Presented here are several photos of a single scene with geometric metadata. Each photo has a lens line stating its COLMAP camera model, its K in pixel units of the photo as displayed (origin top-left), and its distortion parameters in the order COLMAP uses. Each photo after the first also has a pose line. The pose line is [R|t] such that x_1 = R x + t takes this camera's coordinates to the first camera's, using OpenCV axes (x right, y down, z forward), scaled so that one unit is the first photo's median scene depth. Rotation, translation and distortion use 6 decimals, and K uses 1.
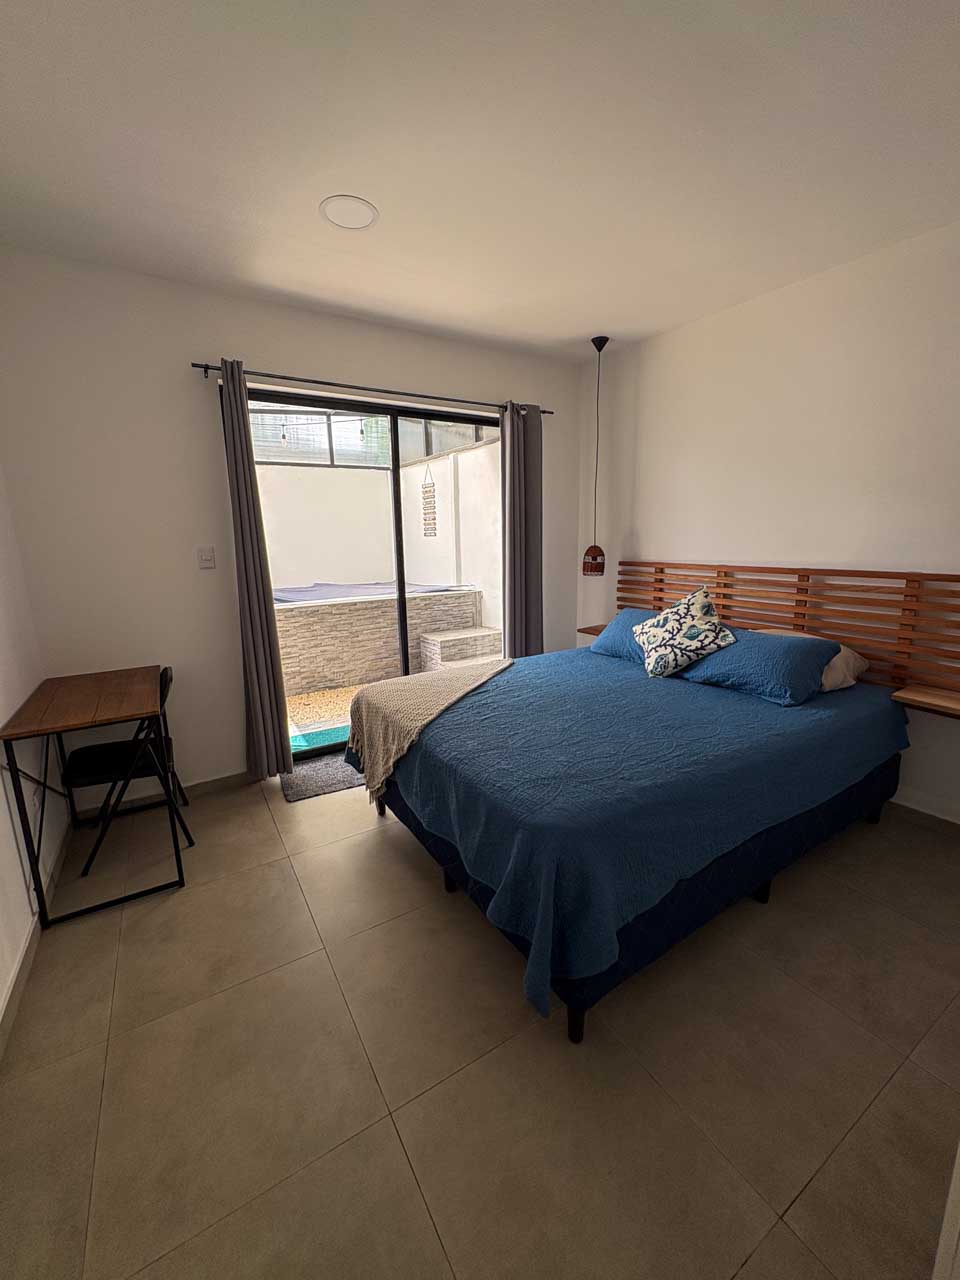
lens RADIAL K [[513.2, 0, 480.9], [0, 513.2, 639.1], [0, 0, 1]] dist [-0.000757, 0.000490]
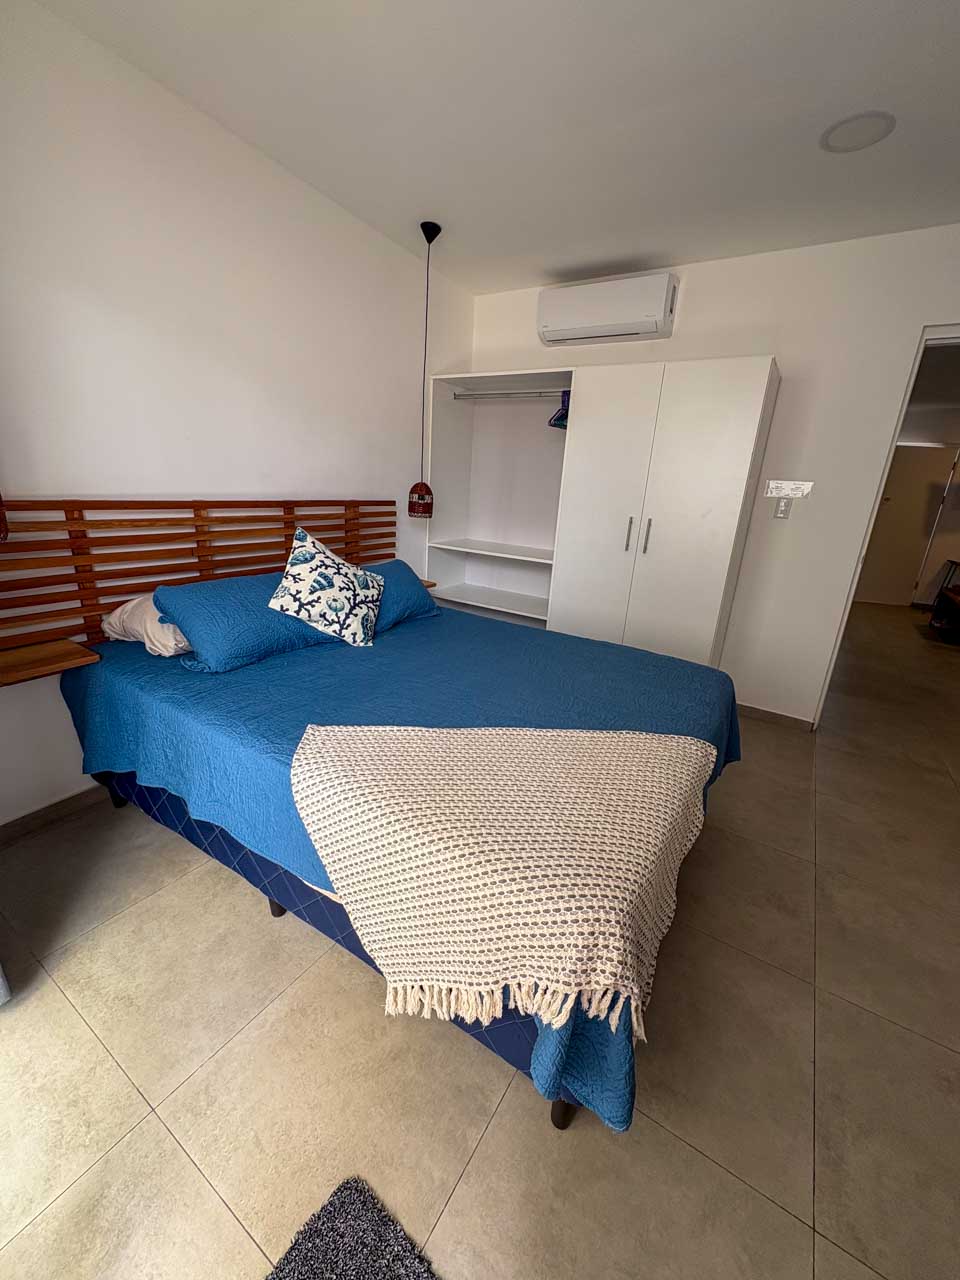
lens RADIAL K [[513.2, 0, 481.7], [0, 513.2, 639.5], [0, 0, 1]] dist [-0.000757, 0.000490]
pose [[-0.438694, -0.271202, 0.856736, -0.443083], [0.128922, 0.924518, 0.358673, -0.206706], [-0.889340, 0.267800, -0.370617, 1.169891]]
